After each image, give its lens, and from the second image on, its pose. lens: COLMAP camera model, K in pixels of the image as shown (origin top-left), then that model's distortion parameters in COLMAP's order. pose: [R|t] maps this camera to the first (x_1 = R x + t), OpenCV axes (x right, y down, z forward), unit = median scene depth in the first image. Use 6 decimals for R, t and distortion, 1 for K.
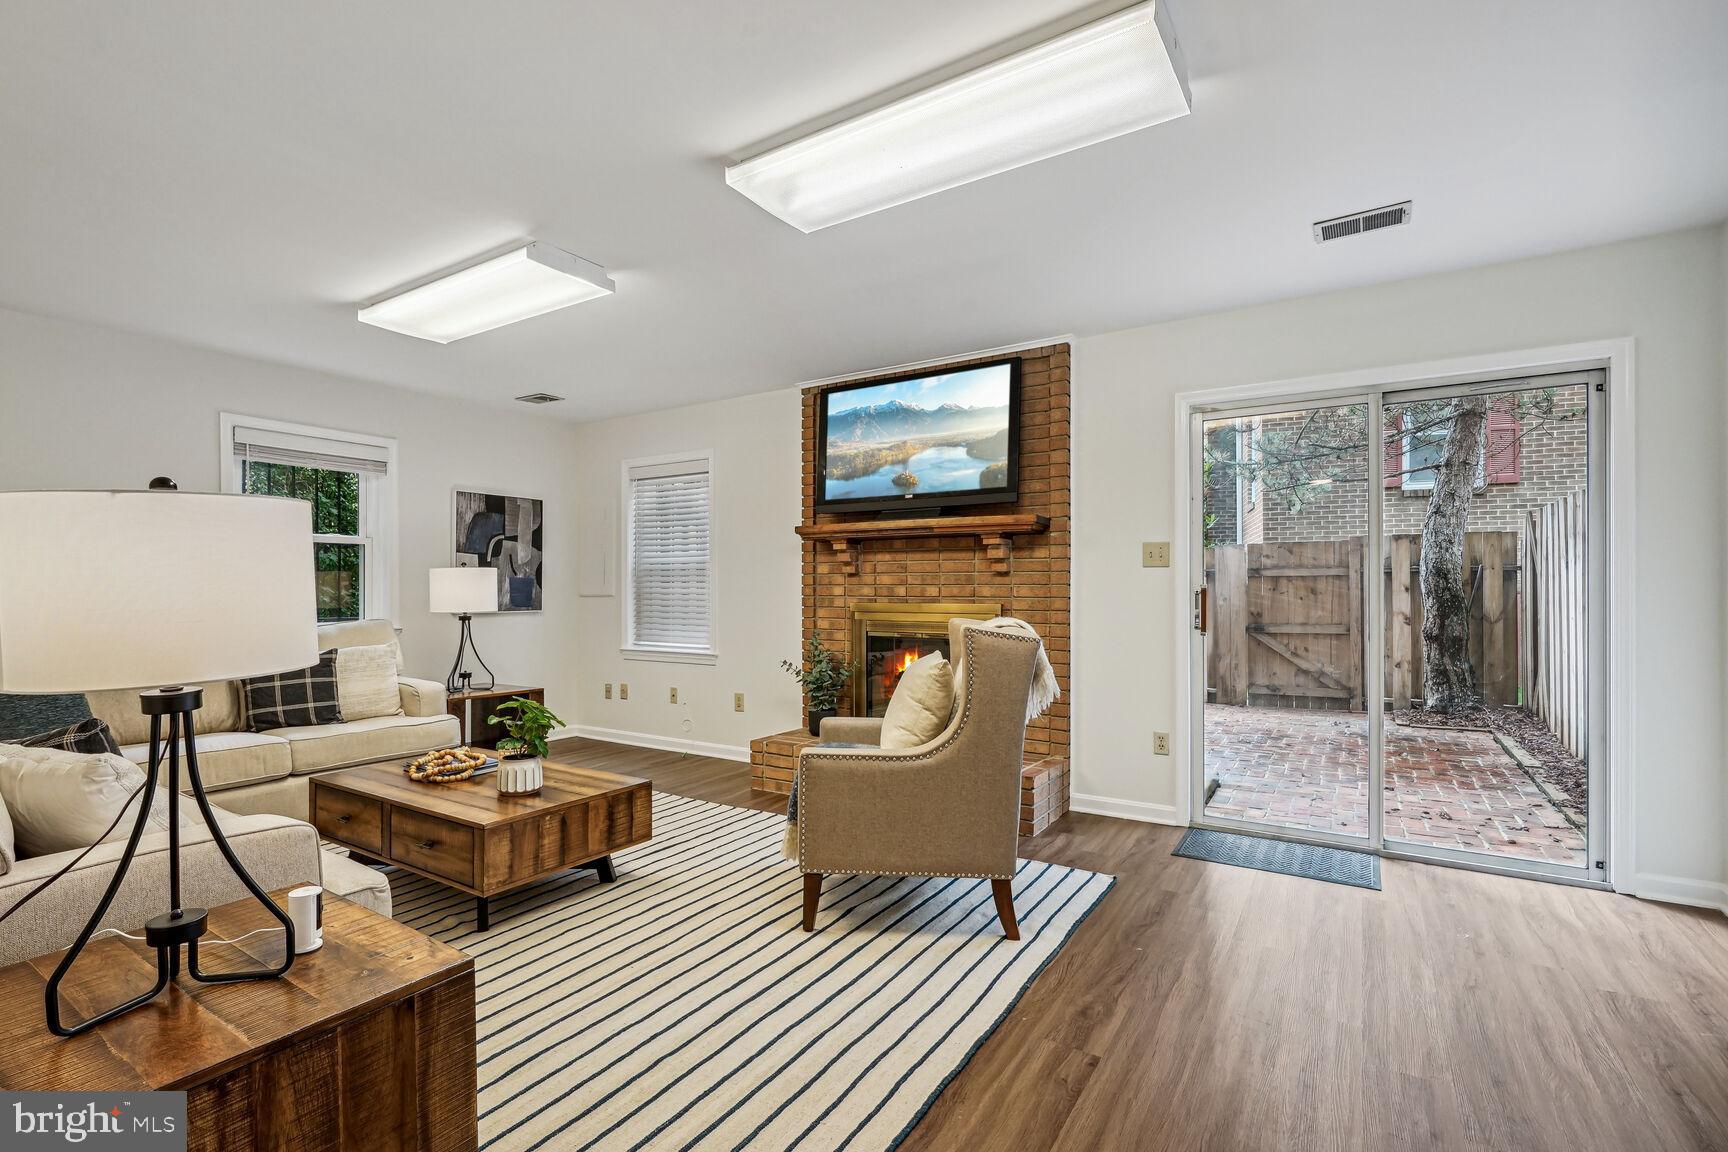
lens RADIAL K [[807.1, 0, 852.0], [0, 807.1, 585.7], [0, 0, 1]] dist [-0.002631, 0.000735]
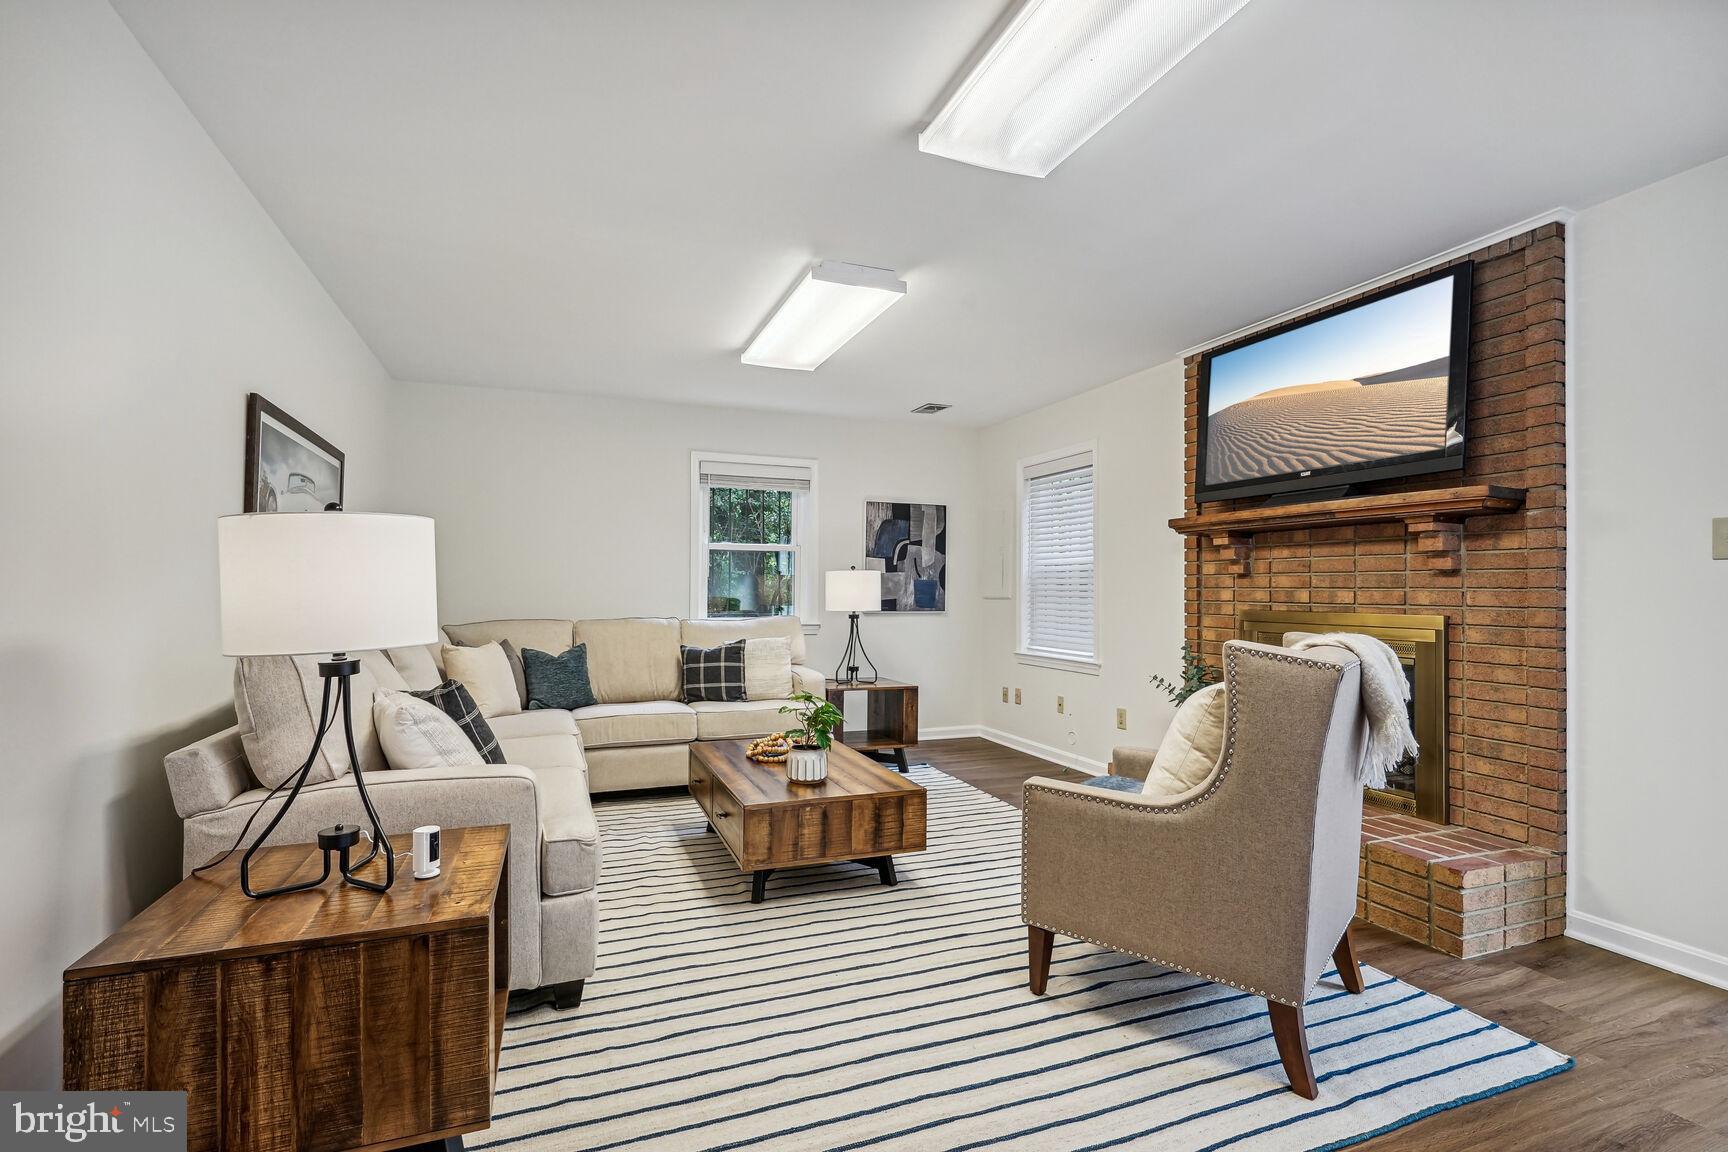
lens RADIAL K [[807.1, 0, 861.6], [0, 807.1, 576.6], [0, 0, 1]] dist [-0.002631, 0.000735]
pose [[0.801572, -0.004231, -0.597883, 0.242458], [-0.005639, 0.999877, -0.014636, 0.002250], [0.597872, 0.015103, 0.801449, 0.161188]]
